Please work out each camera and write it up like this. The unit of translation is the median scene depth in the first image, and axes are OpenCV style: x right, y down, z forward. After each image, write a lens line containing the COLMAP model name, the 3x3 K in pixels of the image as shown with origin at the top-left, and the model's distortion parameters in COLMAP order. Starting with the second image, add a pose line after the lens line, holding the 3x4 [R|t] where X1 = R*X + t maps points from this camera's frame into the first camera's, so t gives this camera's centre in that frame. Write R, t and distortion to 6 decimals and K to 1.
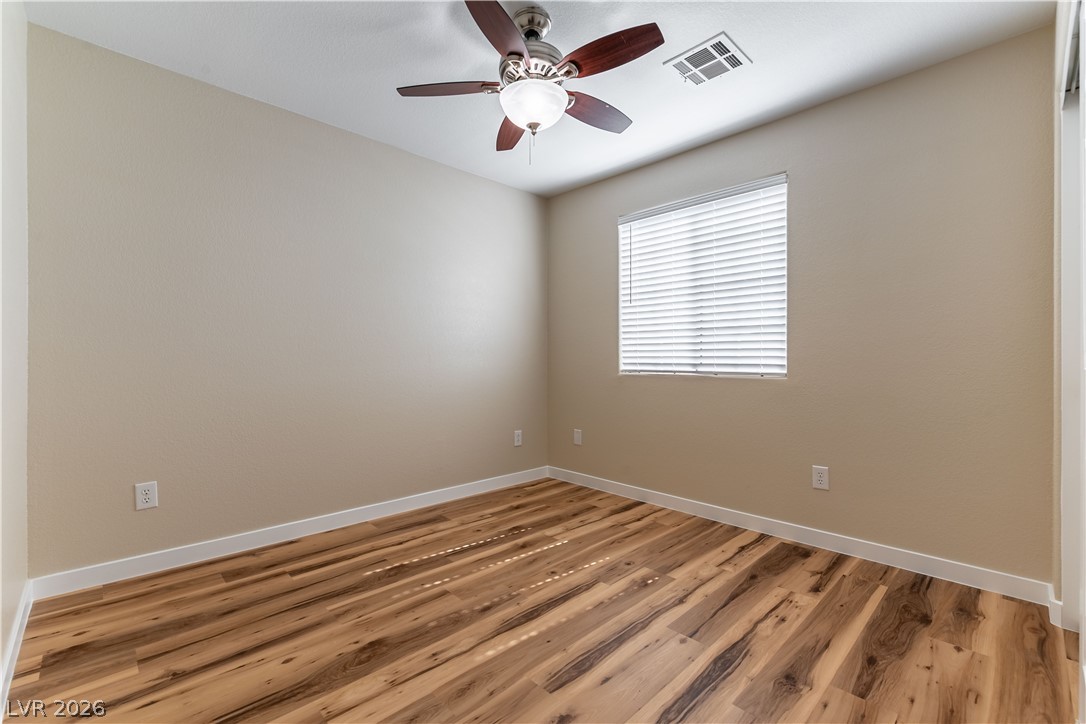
lens RADIAL K [[475.1, 0, 545.5], [0, 475.1, 362.7], [0, 0, 1]] dist [0.000625, -0.000060]
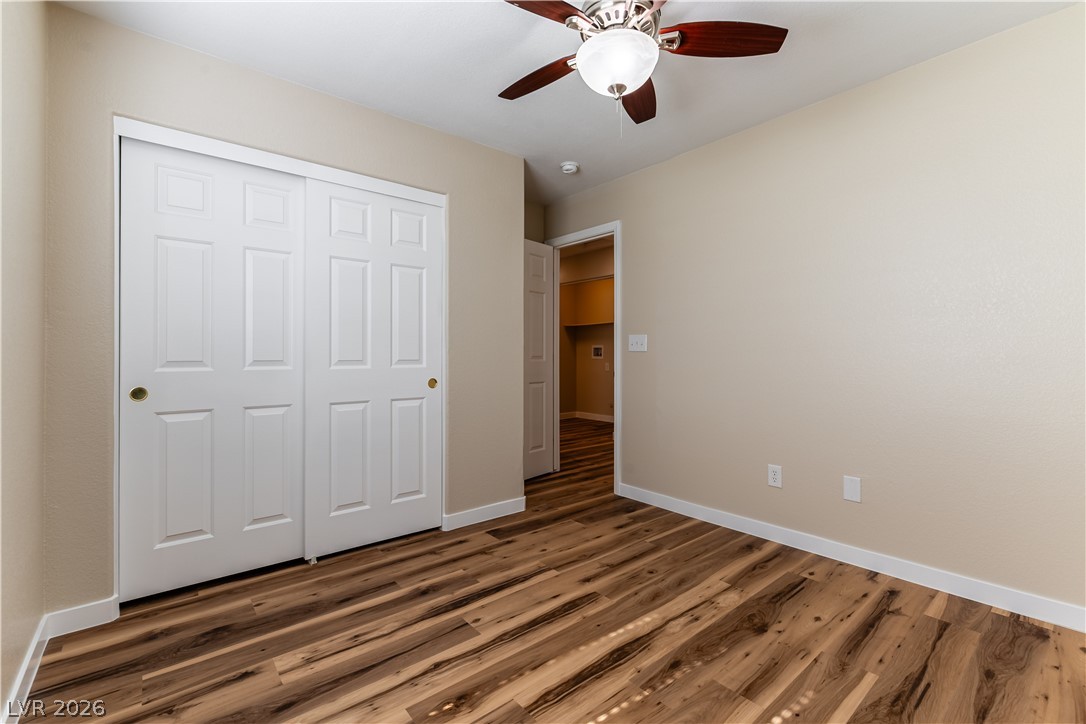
lens RADIAL K [[478.0, 0, 543.1], [0, 478.0, 357.2], [0, 0, 1]] dist [0.021344, -0.014462]
pose [[-0.996748, 0.001743, 0.080564, 0.042056], [0.002450, 0.999959, 0.008668, -0.037920], [-0.080546, 0.008837, -0.996712, 2.070382]]
